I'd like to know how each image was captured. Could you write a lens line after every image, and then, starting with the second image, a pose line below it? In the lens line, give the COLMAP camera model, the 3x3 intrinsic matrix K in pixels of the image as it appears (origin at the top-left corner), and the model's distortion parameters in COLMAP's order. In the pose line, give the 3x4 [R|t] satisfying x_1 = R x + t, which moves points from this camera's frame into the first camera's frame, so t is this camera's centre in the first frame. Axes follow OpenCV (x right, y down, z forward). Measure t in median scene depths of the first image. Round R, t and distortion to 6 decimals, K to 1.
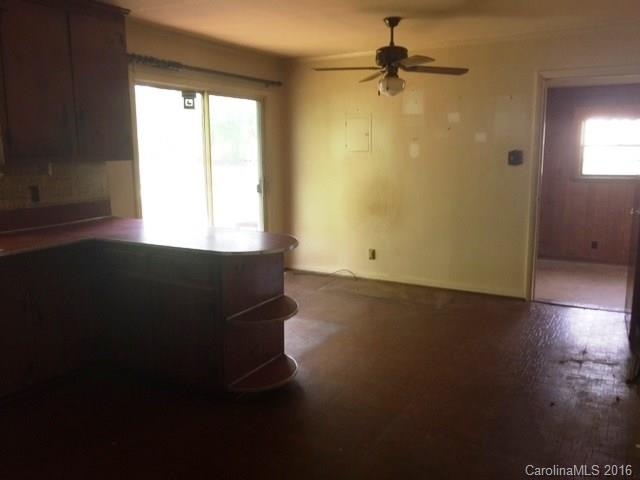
lens RADIAL K [[541.1, 0, 318.4], [0, 541.1, 240.0], [0, 0, 1]] dist [0.007599, 0.000436]
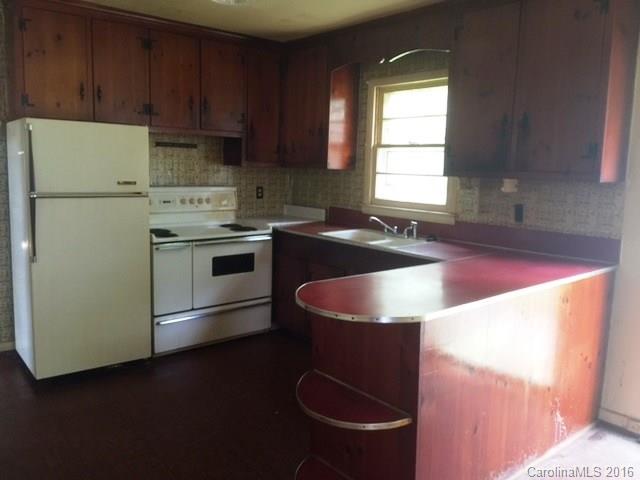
lens RADIAL K [[541.1, 0, 318.2], [0, 541.1, 238.1], [0, 0, 1]] dist [0.007599, 0.000436]
pose [[-0.368137, 0.129716, -0.920679, 0.471746], [-0.173037, 0.963362, 0.204919, -0.175242], [0.913528, 0.234750, -0.332203, 1.002234]]
